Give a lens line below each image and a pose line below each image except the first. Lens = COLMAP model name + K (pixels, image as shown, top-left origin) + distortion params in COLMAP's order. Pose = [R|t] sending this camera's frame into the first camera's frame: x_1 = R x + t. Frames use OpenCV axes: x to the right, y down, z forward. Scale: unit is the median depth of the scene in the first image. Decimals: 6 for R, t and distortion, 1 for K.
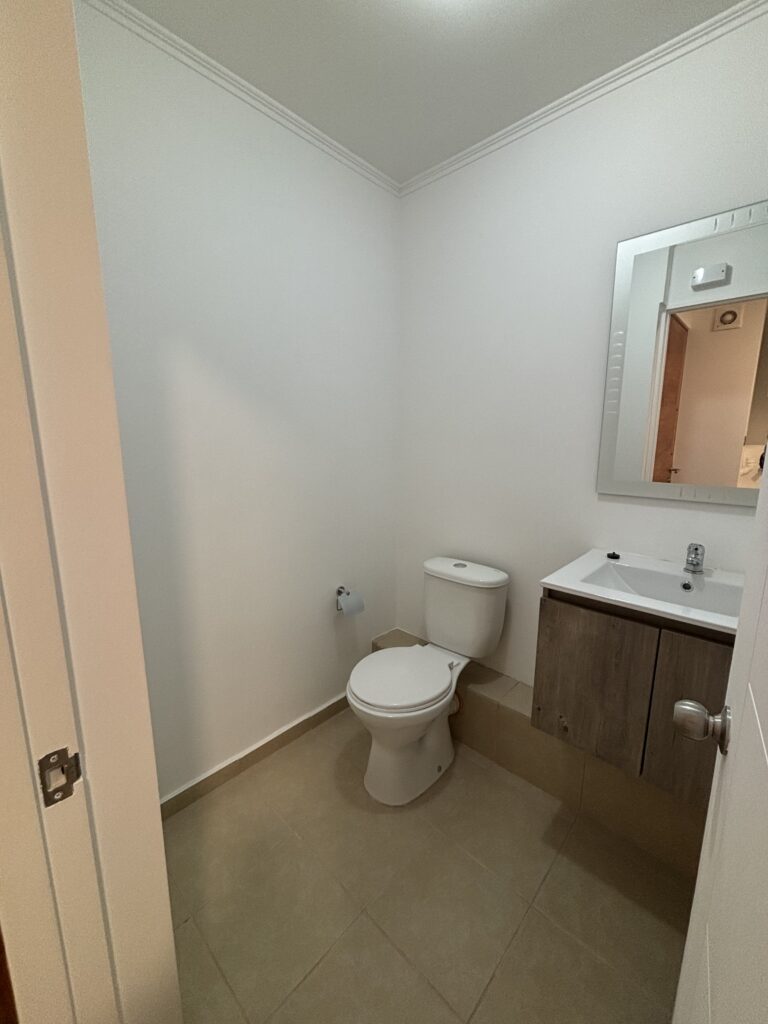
lens RADIAL K [[415.5, 0, 384.4], [0, 415.5, 511.2], [0, 0, 1]] dist [-0.001094, -0.000043]
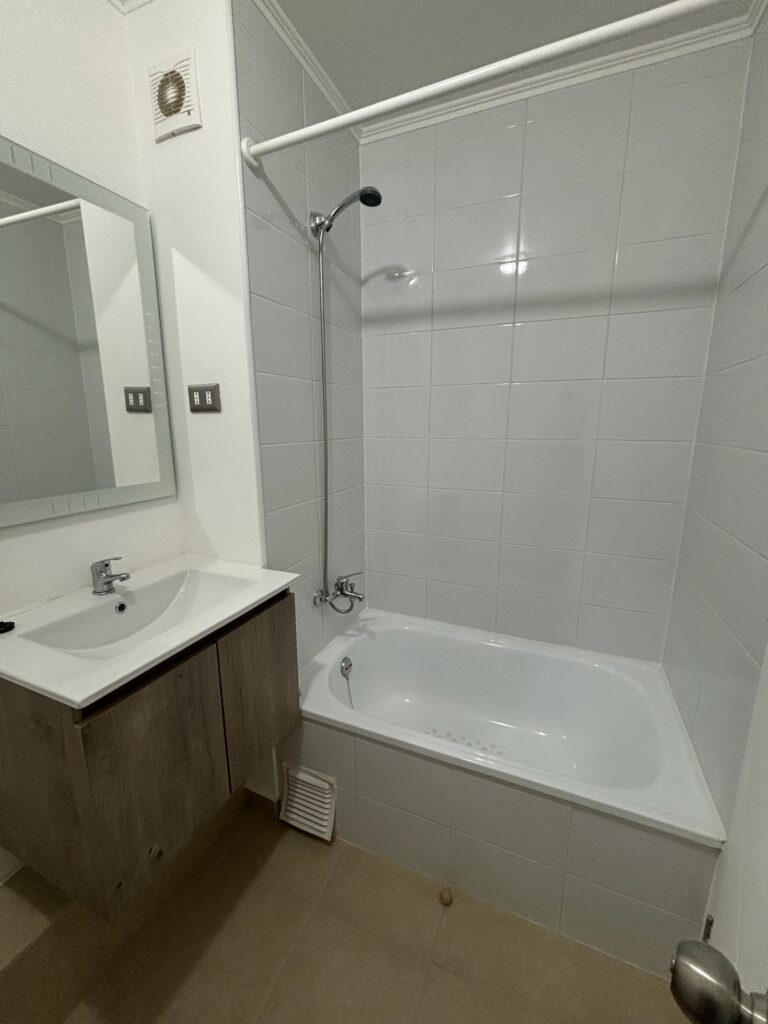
lens RADIAL K [[415.5, 0, 385.3], [0, 415.5, 508.8], [0, 0, 1]] dist [-0.001094, -0.000043]
pose [[-0.350006, -0.195388, 0.916144, -0.231889], [0.163309, 0.950301, 0.265064, -0.160845], [-0.922402, 0.242388, -0.300702, 0.722325]]
